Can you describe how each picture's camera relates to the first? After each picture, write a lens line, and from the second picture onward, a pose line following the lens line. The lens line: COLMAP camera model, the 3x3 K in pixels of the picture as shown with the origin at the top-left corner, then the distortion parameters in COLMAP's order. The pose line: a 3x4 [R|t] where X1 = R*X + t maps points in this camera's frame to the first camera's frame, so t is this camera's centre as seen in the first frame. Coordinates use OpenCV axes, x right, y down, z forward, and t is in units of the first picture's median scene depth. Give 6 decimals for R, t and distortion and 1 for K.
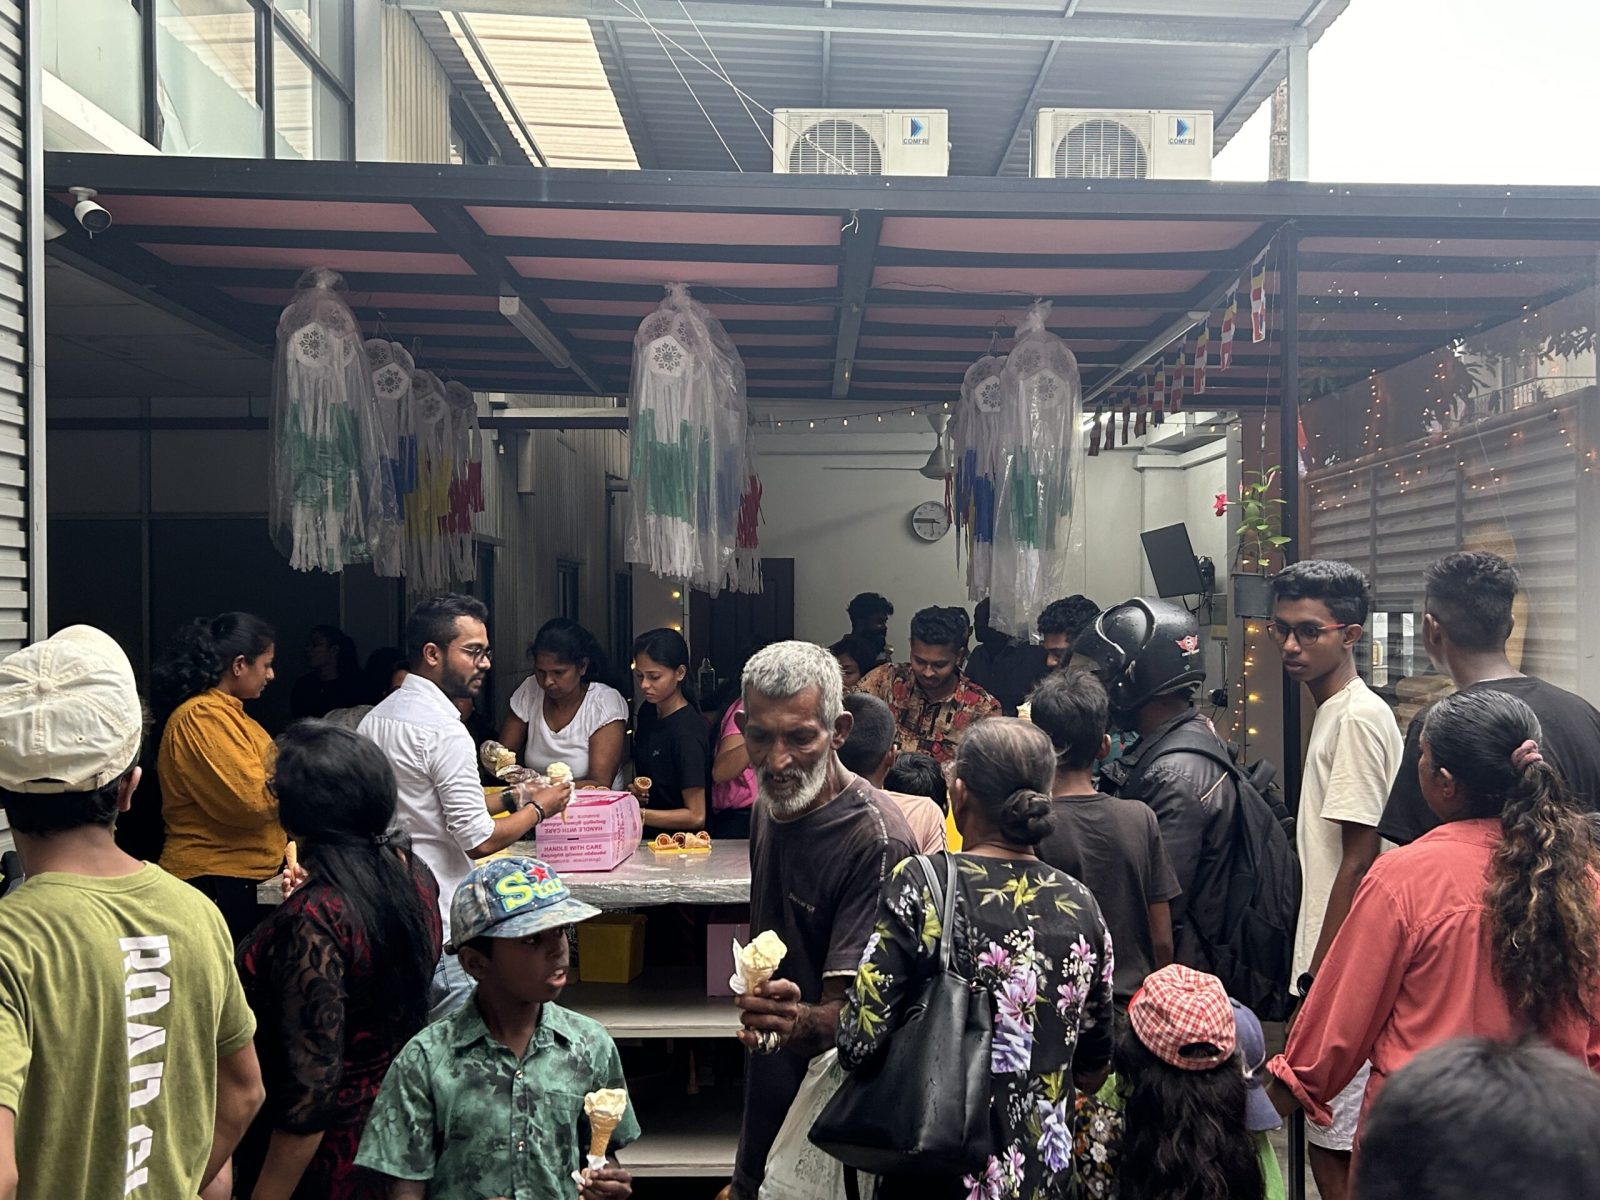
lens RADIAL K [[1626.9, 0, 811.3], [0, 1626.9, 612.0], [0, 0, 1]] dist [0.078222, 0.000000]
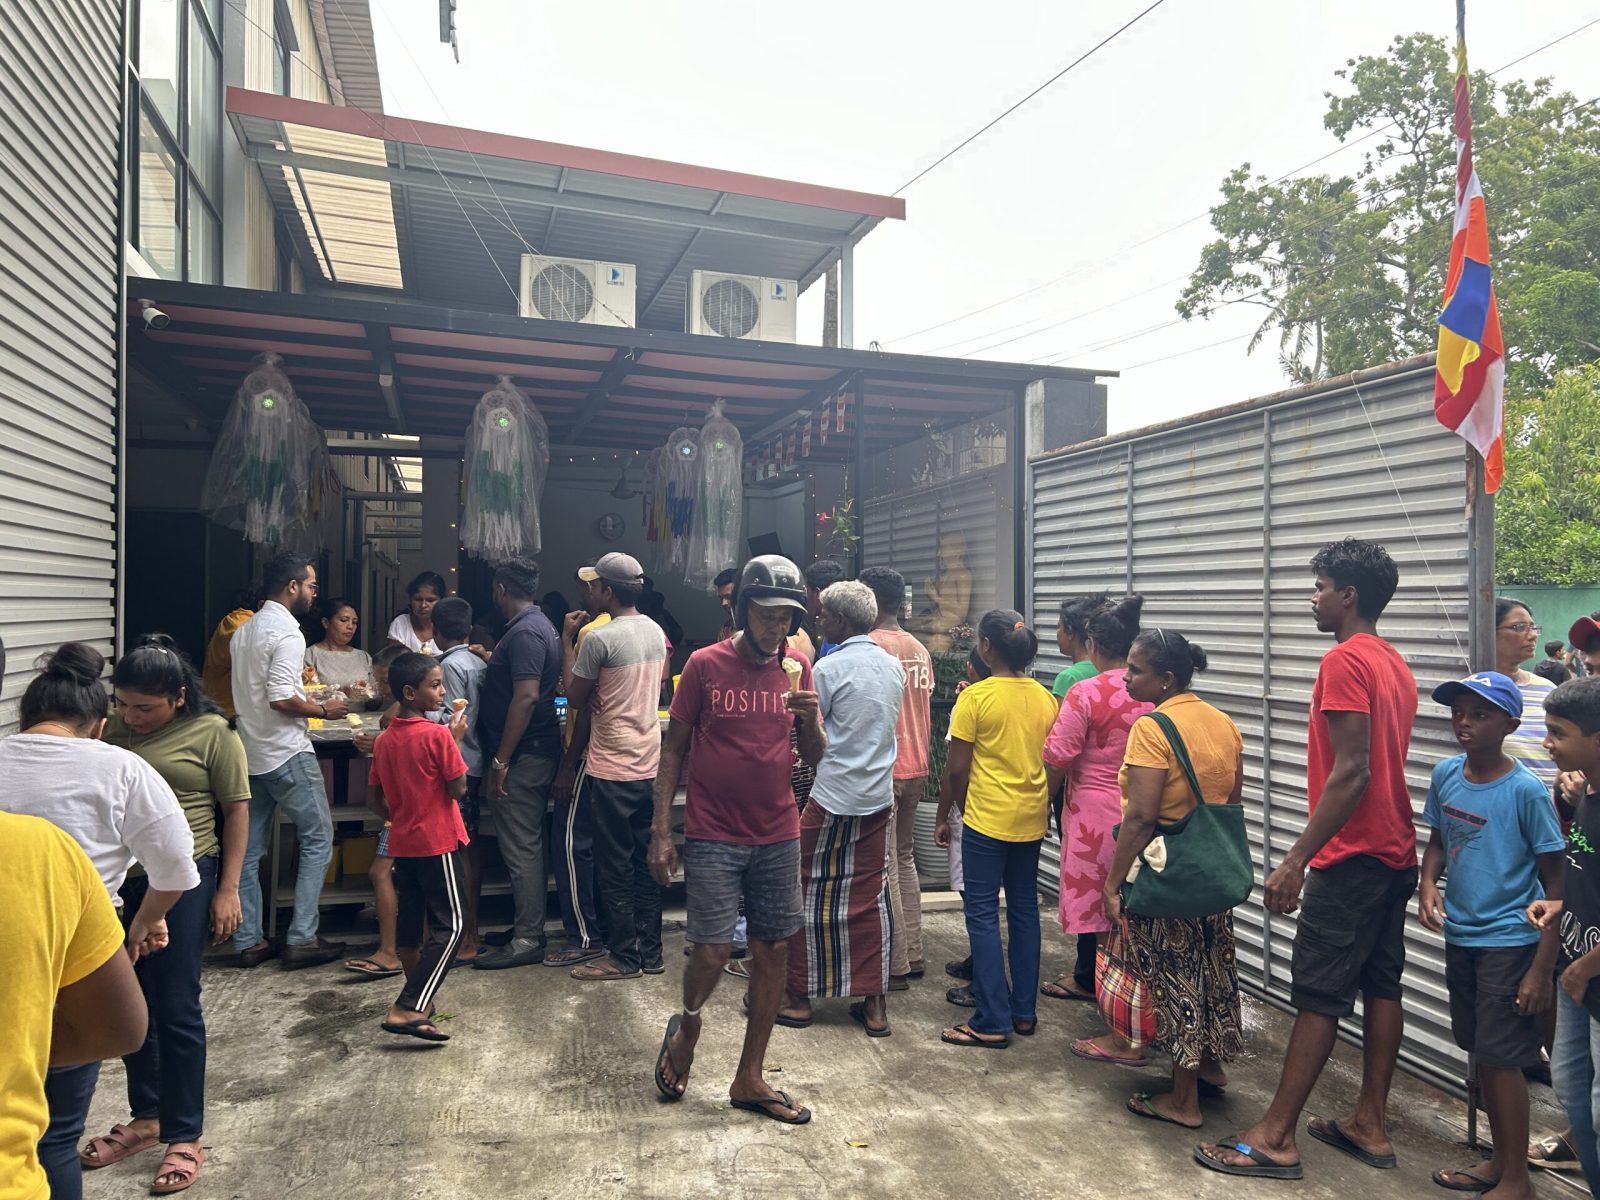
lens RADIAL K [[1243.4, 0, 805.0], [0, 1243.4, 595.1], [0, 0, 1]] dist [0.047472, -0.045141]
pose [[0.960875, 0.013288, 0.276664, -0.121262], [-0.011389, 0.999899, -0.008470, 0.026035], [-0.276749, 0.004987, 0.960929, -0.267500]]
